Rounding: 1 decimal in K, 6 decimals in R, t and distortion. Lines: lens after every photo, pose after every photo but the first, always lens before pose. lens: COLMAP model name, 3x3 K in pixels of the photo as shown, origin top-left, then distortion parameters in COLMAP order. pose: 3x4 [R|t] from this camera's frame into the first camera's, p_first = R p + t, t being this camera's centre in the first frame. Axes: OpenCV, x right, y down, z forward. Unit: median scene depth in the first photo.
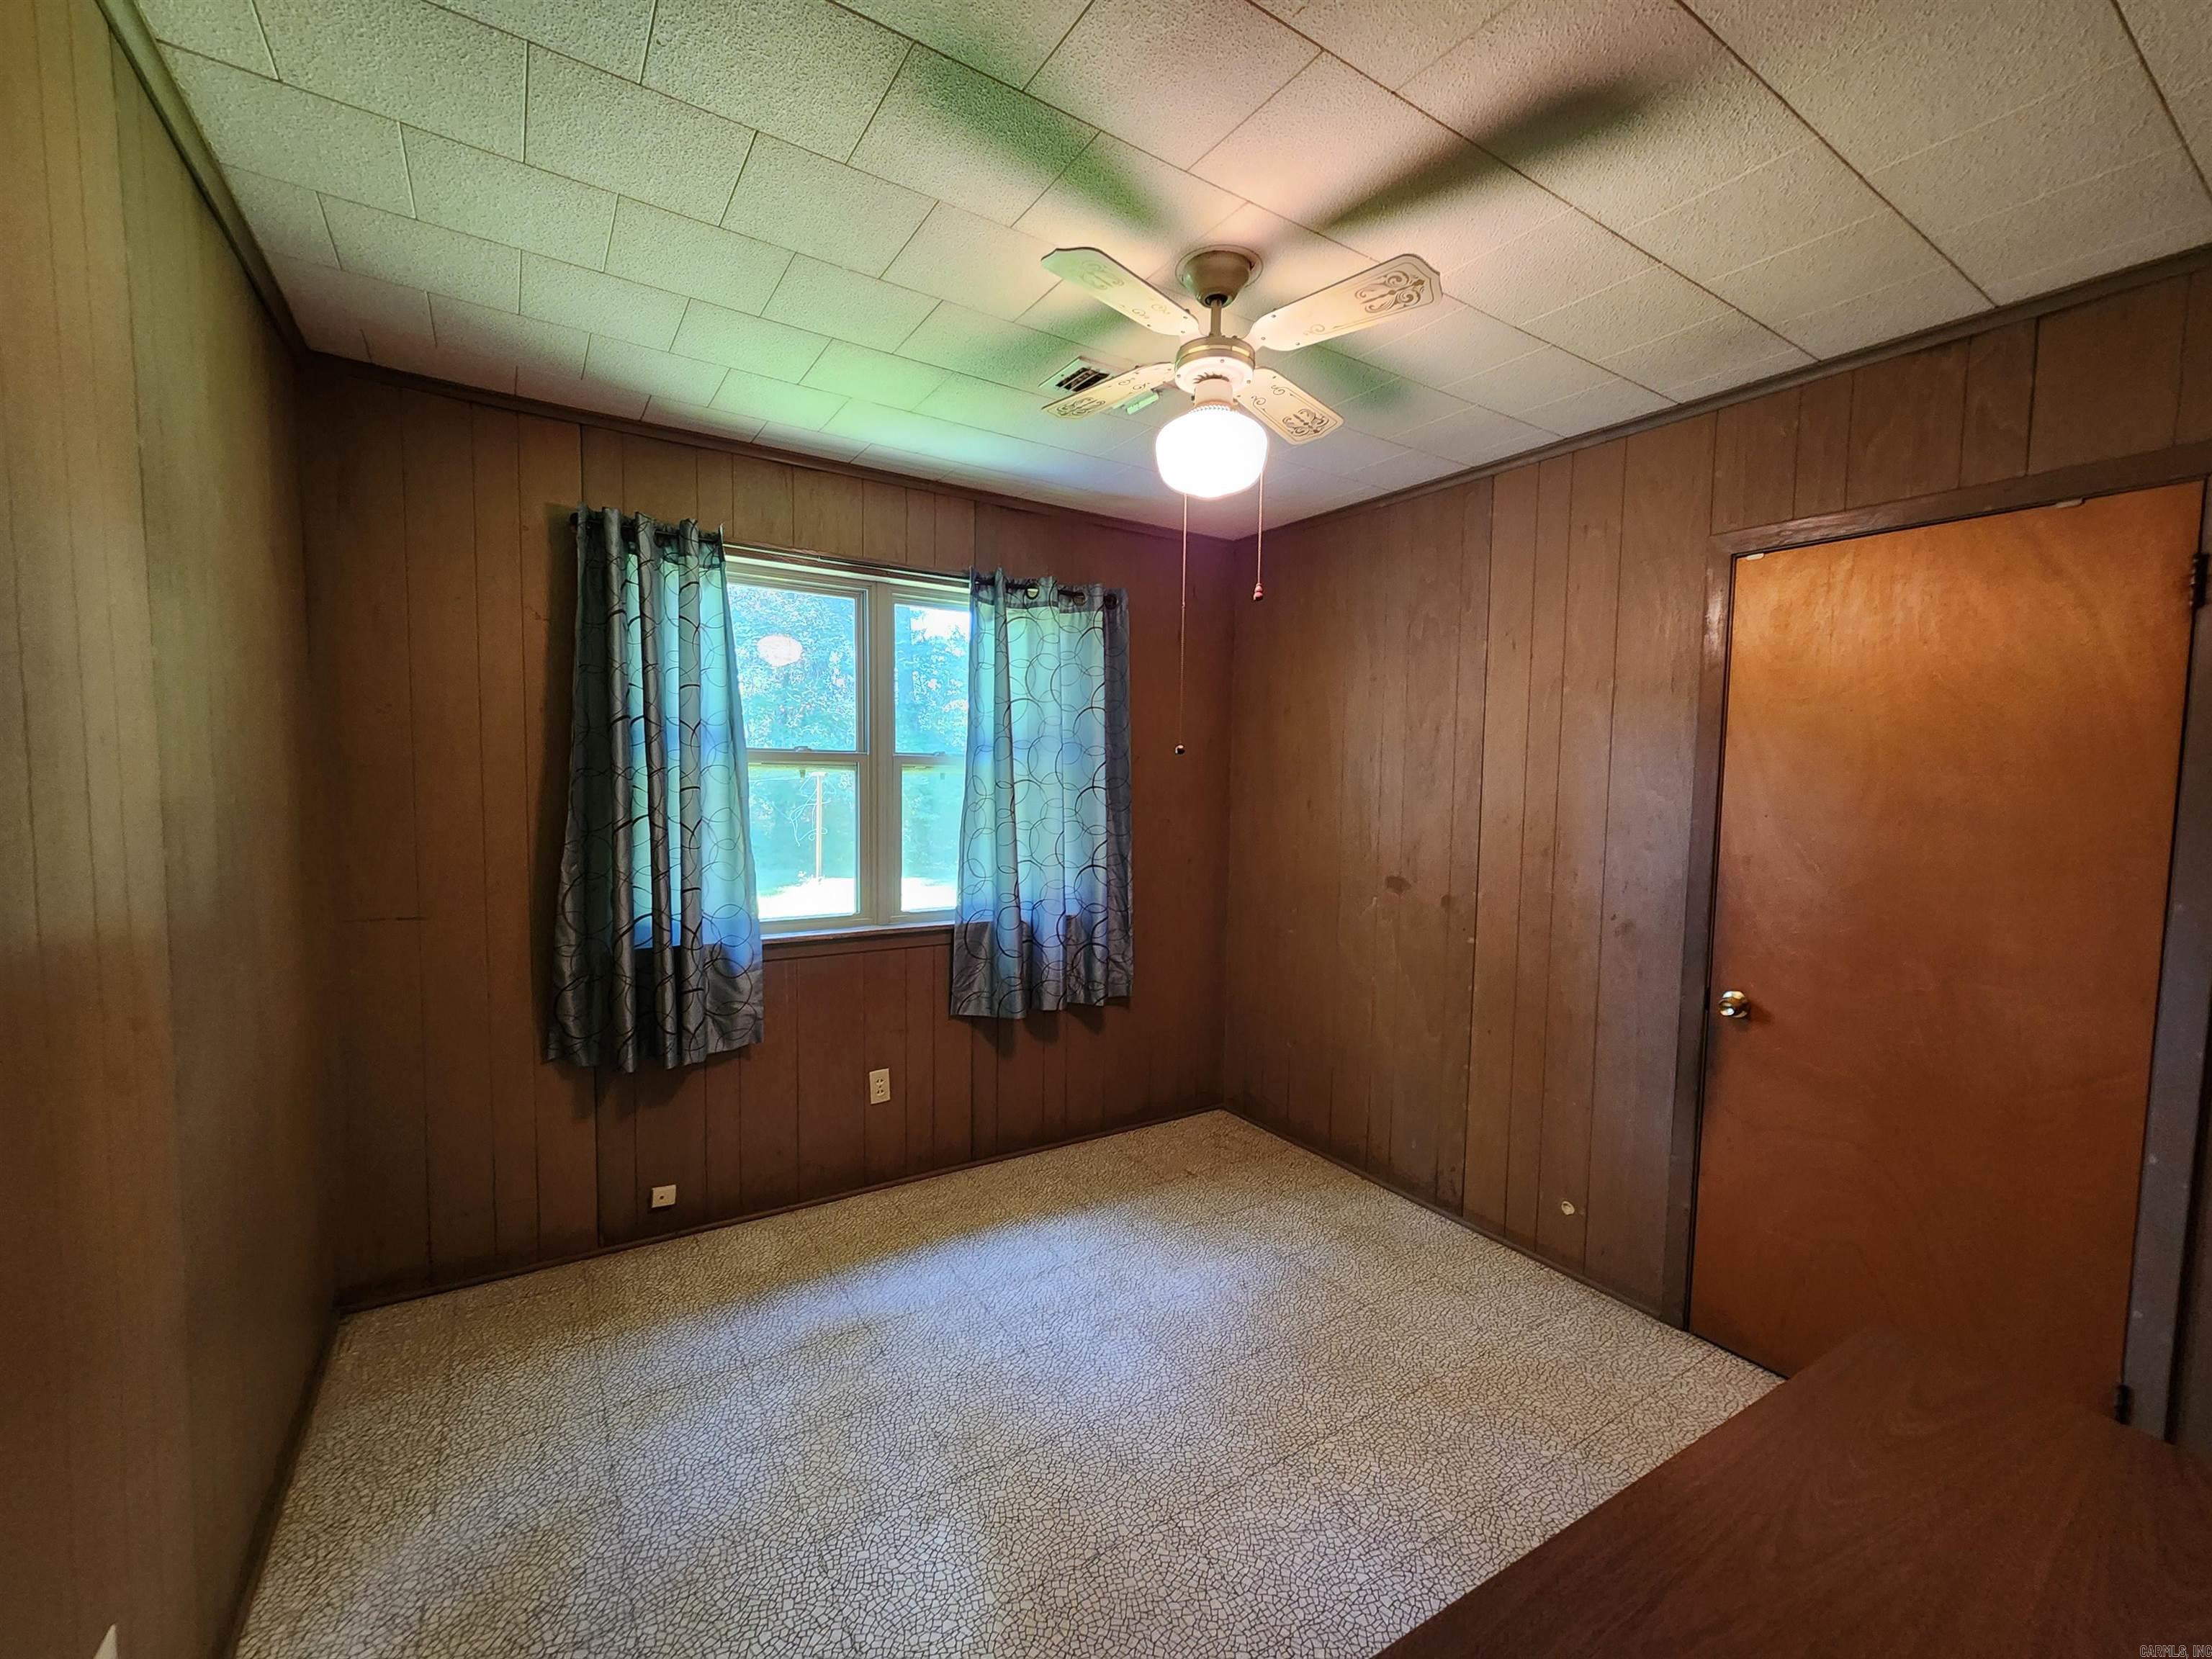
lens RADIAL K [[914.2, 0, 1100.8], [0, 914.2, 829.6], [0, 0, 1]] dist [0.004396, 0.001414]
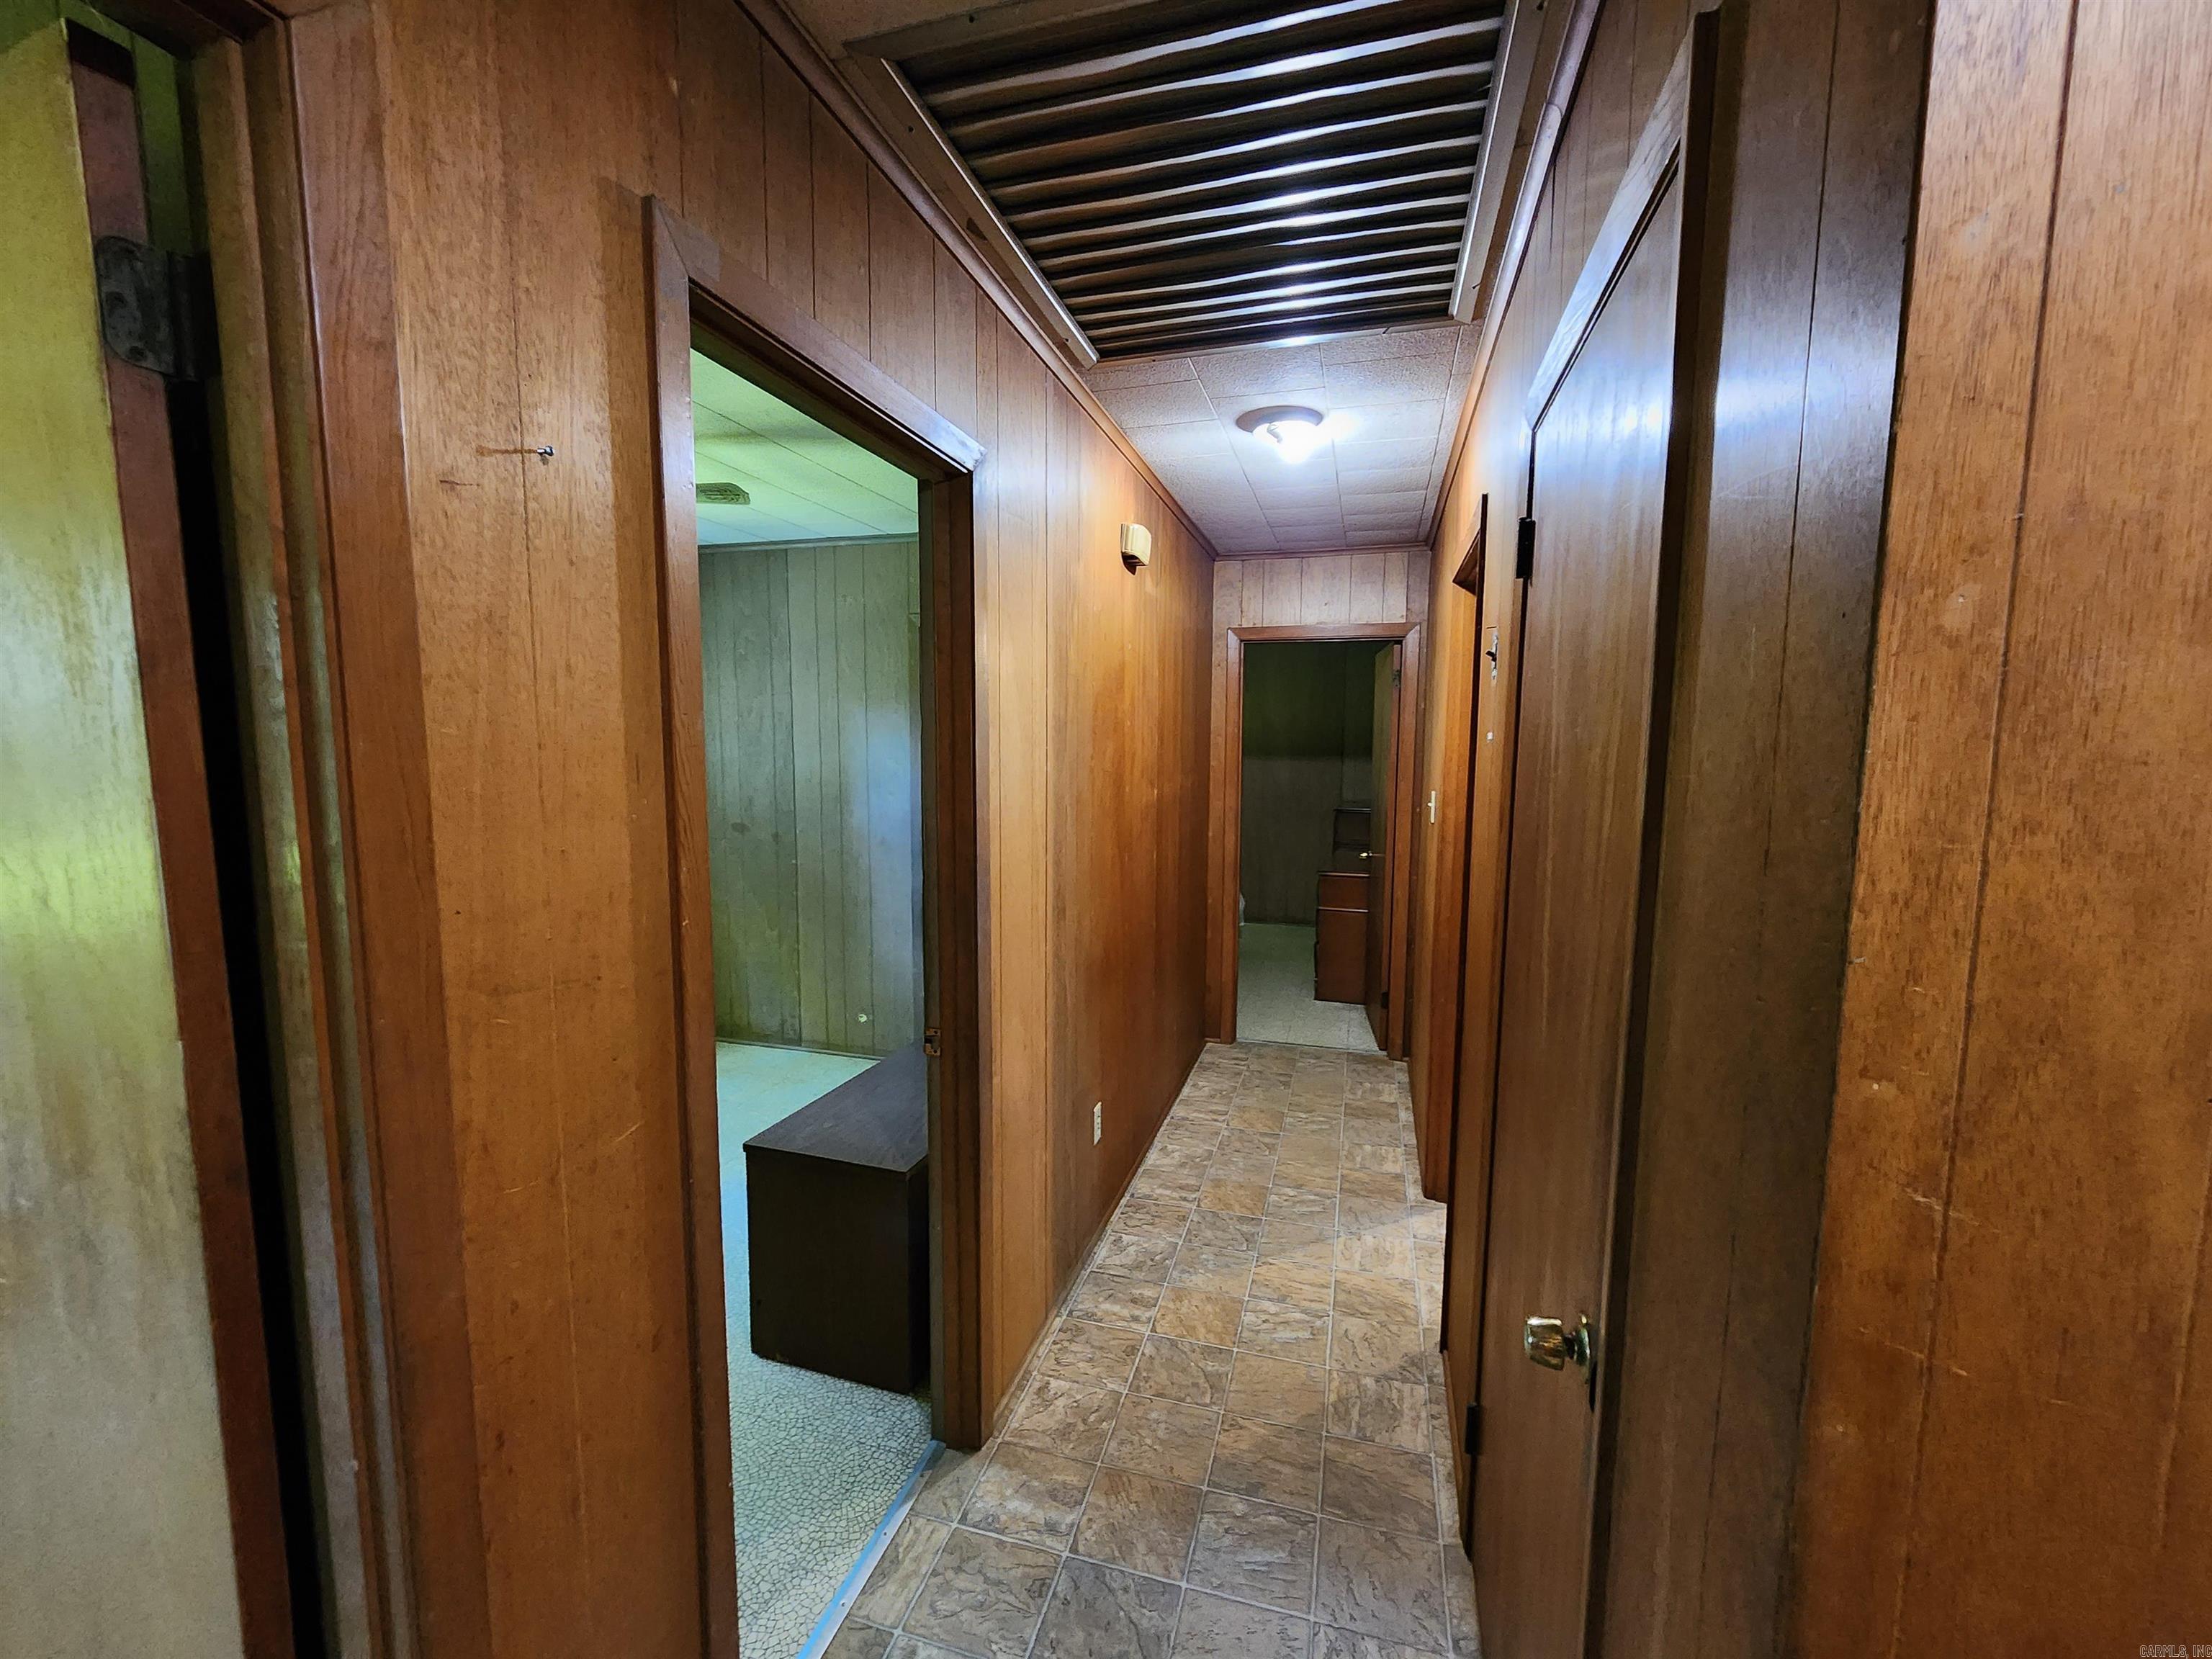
lens RADIAL K [[914.2, 0, 1117.5], [0, 914.2, 837.2], [0, 0, 1]] dist [0.004396, 0.001414]
pose [[0.752761, -0.081691, 0.653205, -0.167479], [0.047454, 0.996423, 0.069929, 0.001323], [-0.656581, -0.021643, 0.753945, -0.466495]]
